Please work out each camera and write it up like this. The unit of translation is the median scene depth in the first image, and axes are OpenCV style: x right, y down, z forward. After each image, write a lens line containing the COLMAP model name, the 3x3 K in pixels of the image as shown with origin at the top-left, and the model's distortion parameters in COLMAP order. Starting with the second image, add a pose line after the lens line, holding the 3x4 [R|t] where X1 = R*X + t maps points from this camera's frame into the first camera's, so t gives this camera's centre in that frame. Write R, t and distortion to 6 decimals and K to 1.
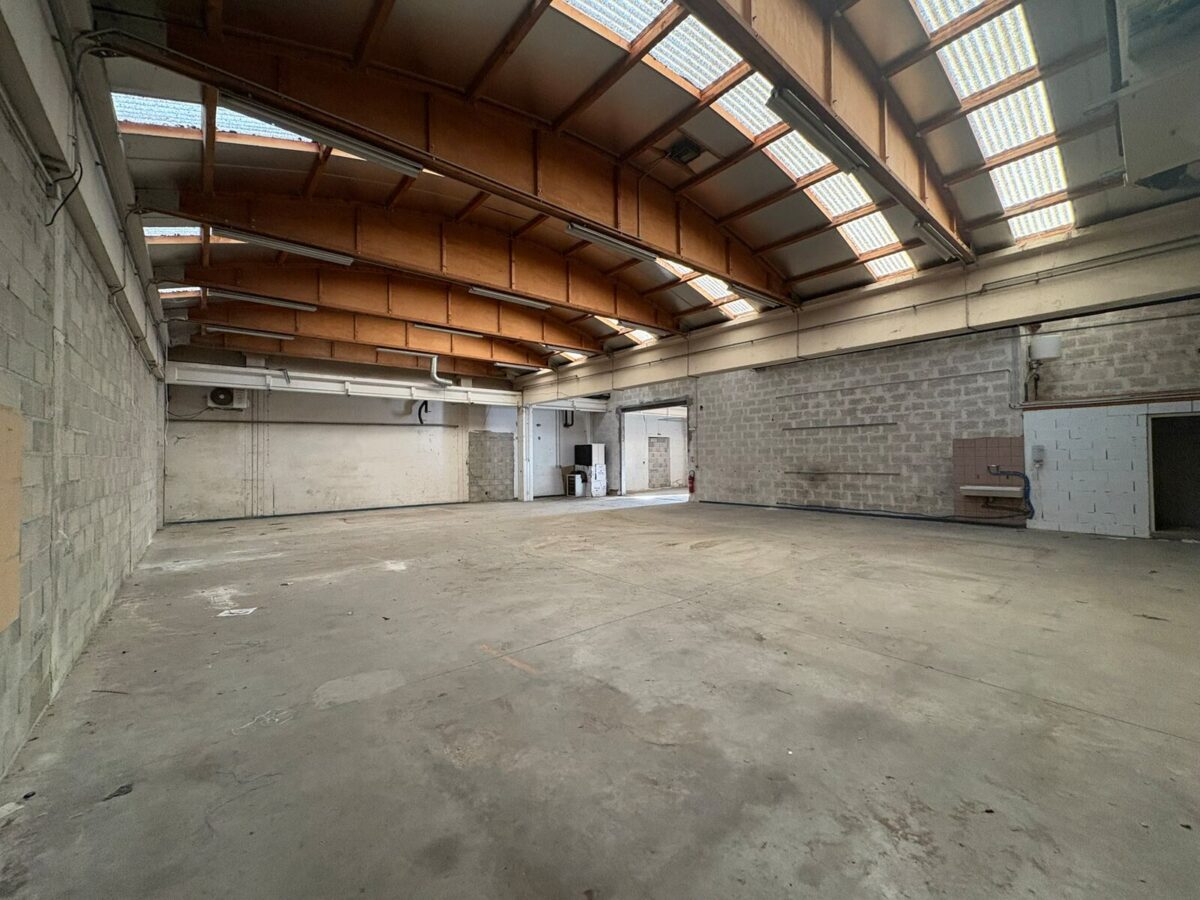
lens RADIAL K [[470.2, 0, 600.0], [0, 470.2, 450.0], [0, 0, 1]] dist [-0.000343, 0.000143]
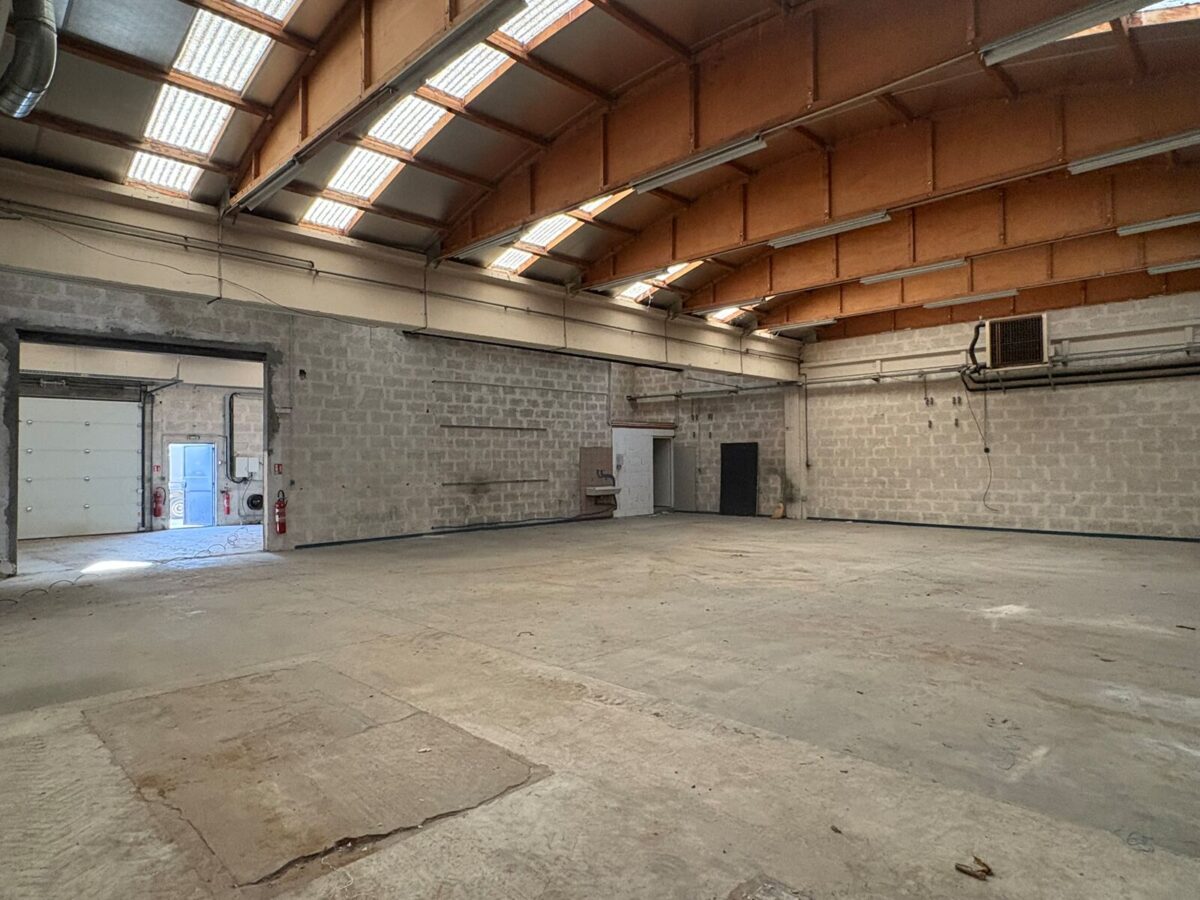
lens RADIAL K [[694.7, 0, 600.0], [0, 694.7, 450.0], [0, 0, 1]] dist [0.042389, -0.000146]
pose [[-0.075443, 0.023811, 0.996866, -0.766994], [-0.005618, 0.999689, -0.024303, 0.020081], [-0.997134, -0.007434, -0.075285, 0.899480]]
